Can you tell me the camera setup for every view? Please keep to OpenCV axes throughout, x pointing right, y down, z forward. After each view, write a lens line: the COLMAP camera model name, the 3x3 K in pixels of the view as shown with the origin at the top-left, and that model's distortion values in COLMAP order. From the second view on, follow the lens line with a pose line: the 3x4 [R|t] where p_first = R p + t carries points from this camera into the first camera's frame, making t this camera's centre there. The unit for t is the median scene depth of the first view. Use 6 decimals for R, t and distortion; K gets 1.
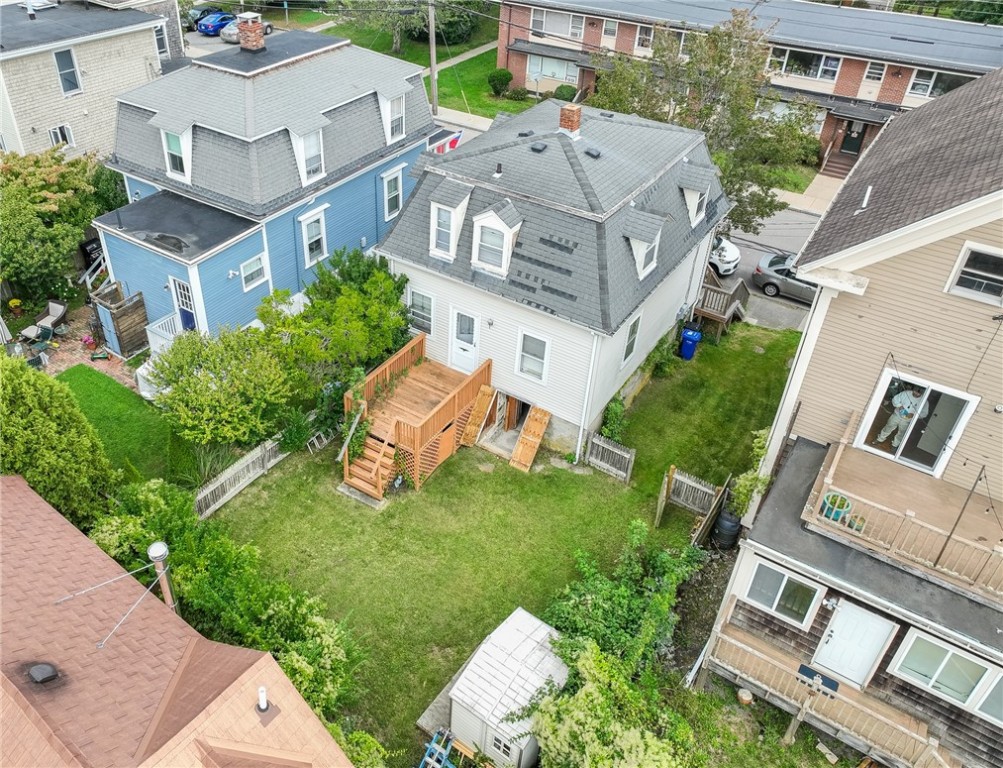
lens RADIAL K [[838.4, 0, 503.6], [0, 838.4, 376.2], [0, 0, 1]] dist [0.003856, 0.002758]
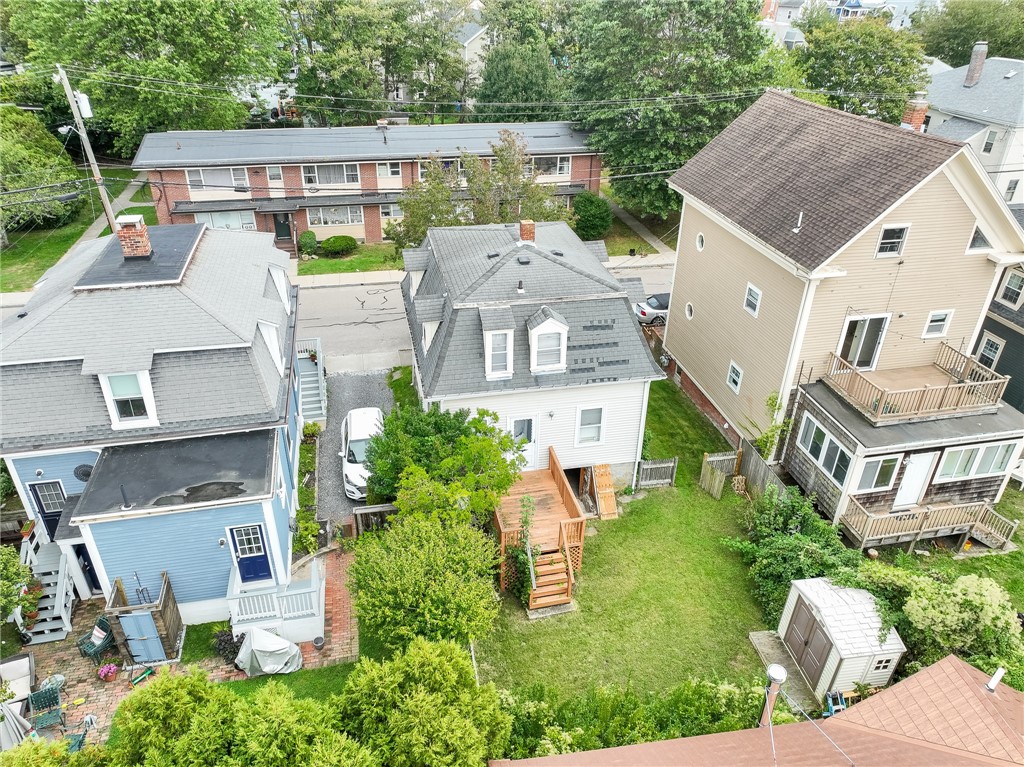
lens RADIAL K [[726.7, 0, 512.3], [0, 726.7, 393.4], [0, 0, 1]] dist [0.002211, 0.000136]
pose [[0.671984, -0.375966, 0.638034, -0.694626], [0.421533, 0.902546, 0.087868, -0.206013], [-0.608890, 0.209906, 0.764978, 0.285090]]
